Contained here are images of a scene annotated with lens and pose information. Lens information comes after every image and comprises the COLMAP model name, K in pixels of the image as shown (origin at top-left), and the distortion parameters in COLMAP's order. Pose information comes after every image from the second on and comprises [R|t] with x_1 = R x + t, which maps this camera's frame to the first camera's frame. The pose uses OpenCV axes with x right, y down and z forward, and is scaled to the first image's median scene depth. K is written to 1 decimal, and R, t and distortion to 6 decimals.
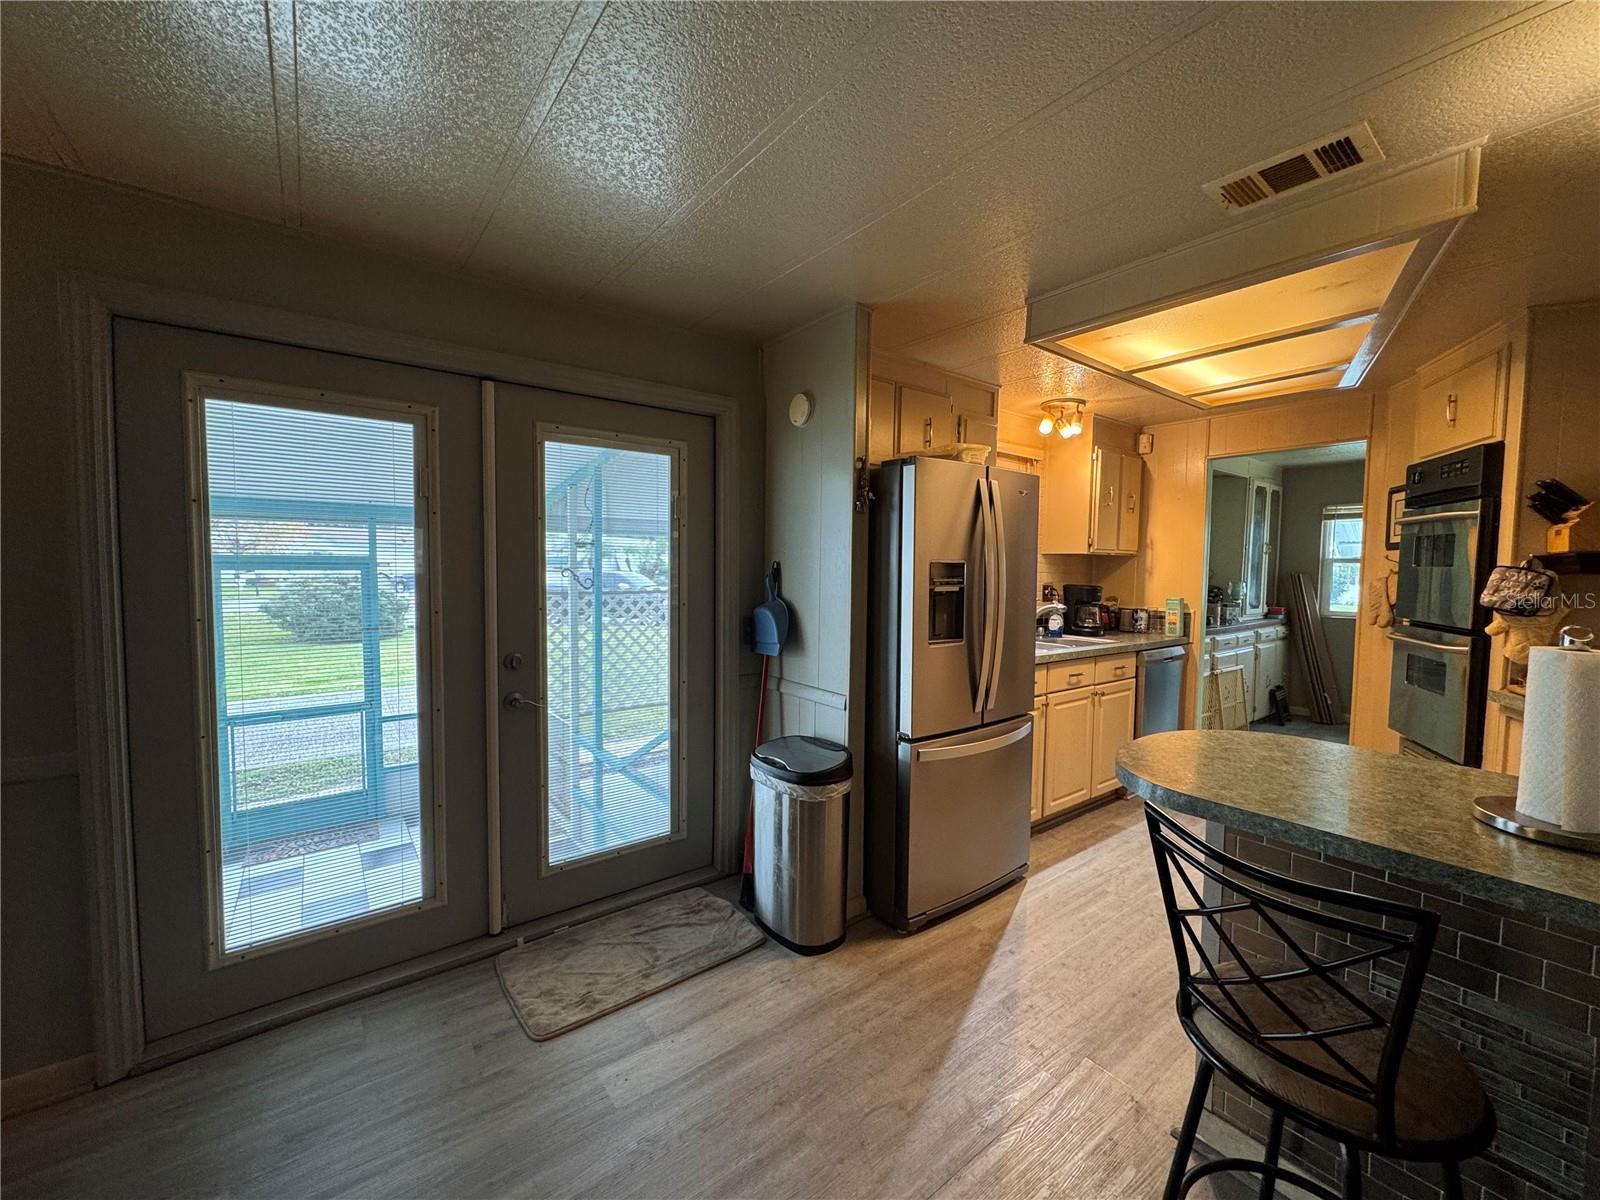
lens RADIAL K [[637.0, 0, 798.8], [0, 637.0, 597.4], [0, 0, 1]] dist [-0.001115, 0.000020]
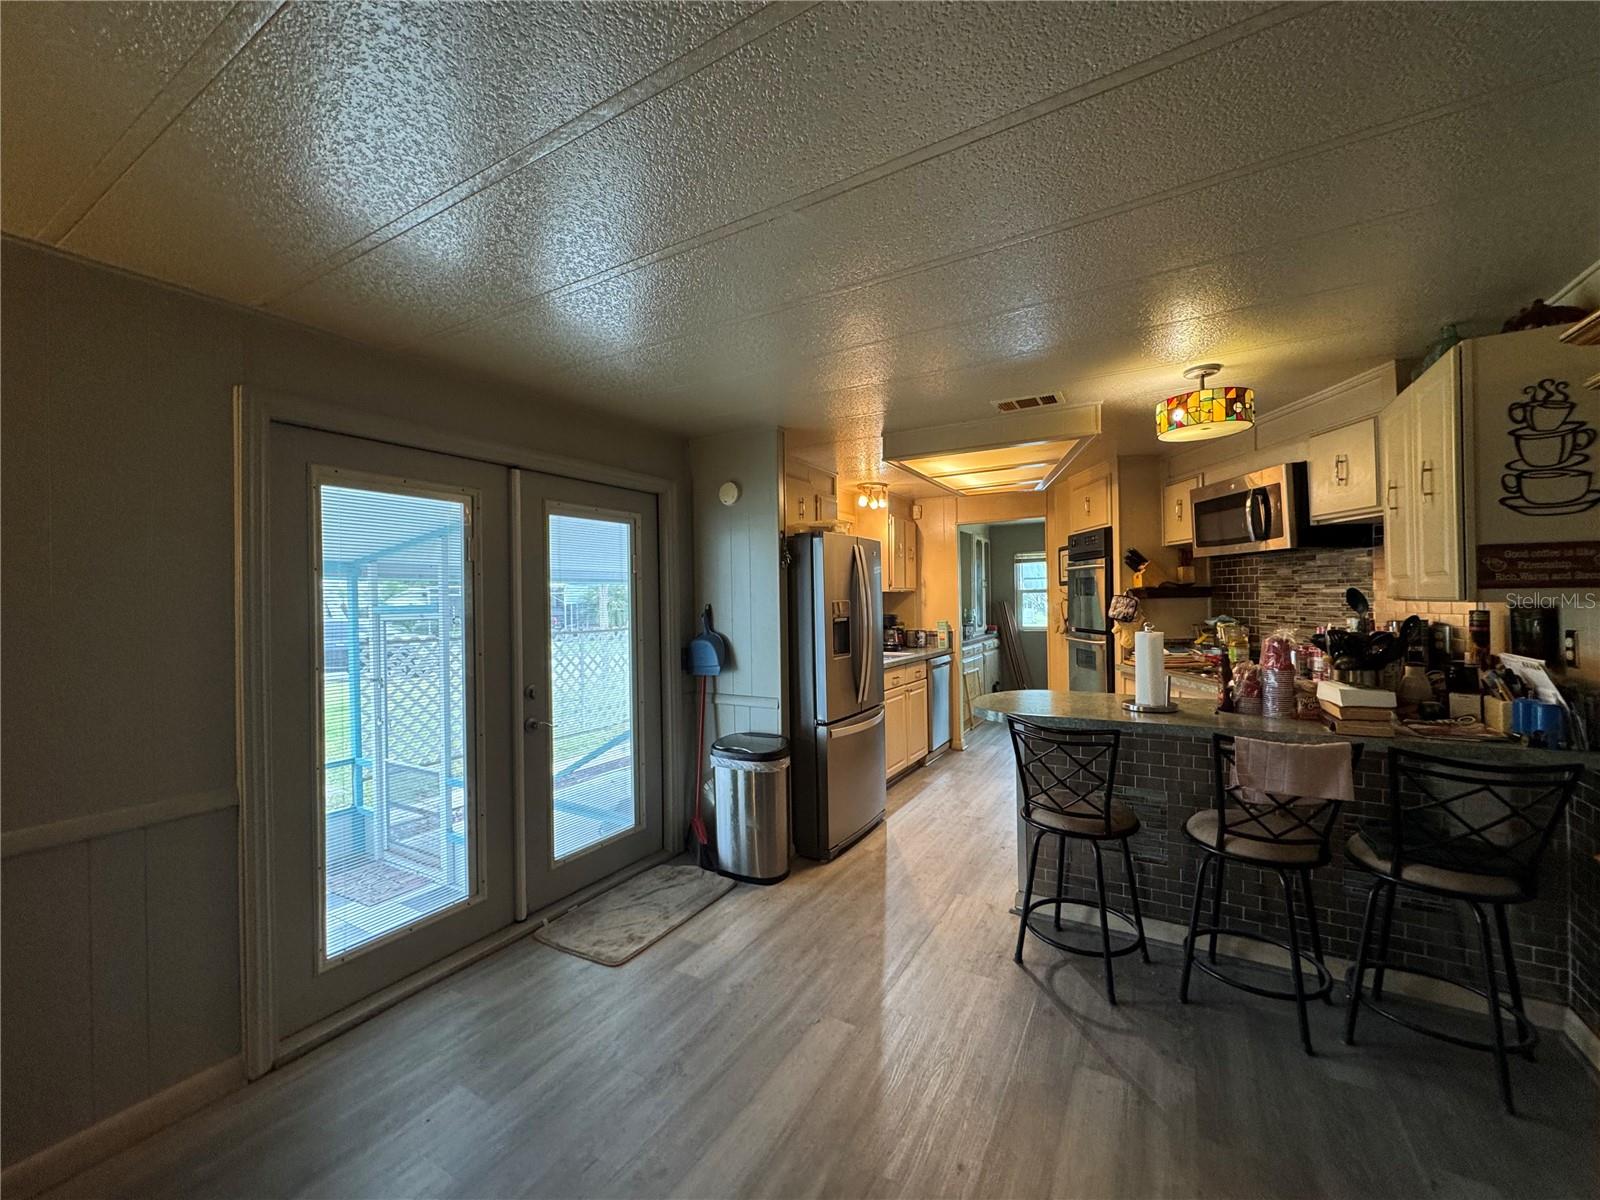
lens RADIAL K [[637.0, 0, 798.8], [0, 637.0, 597.4], [0, 0, 1]] dist [-0.001115, 0.000020]
pose [[0.925489, -0.025826, 0.377893, -0.385737], [0.047486, 0.997713, -0.048109, 0.001734], [-0.375786, 0.062469, 0.924599, -0.311935]]
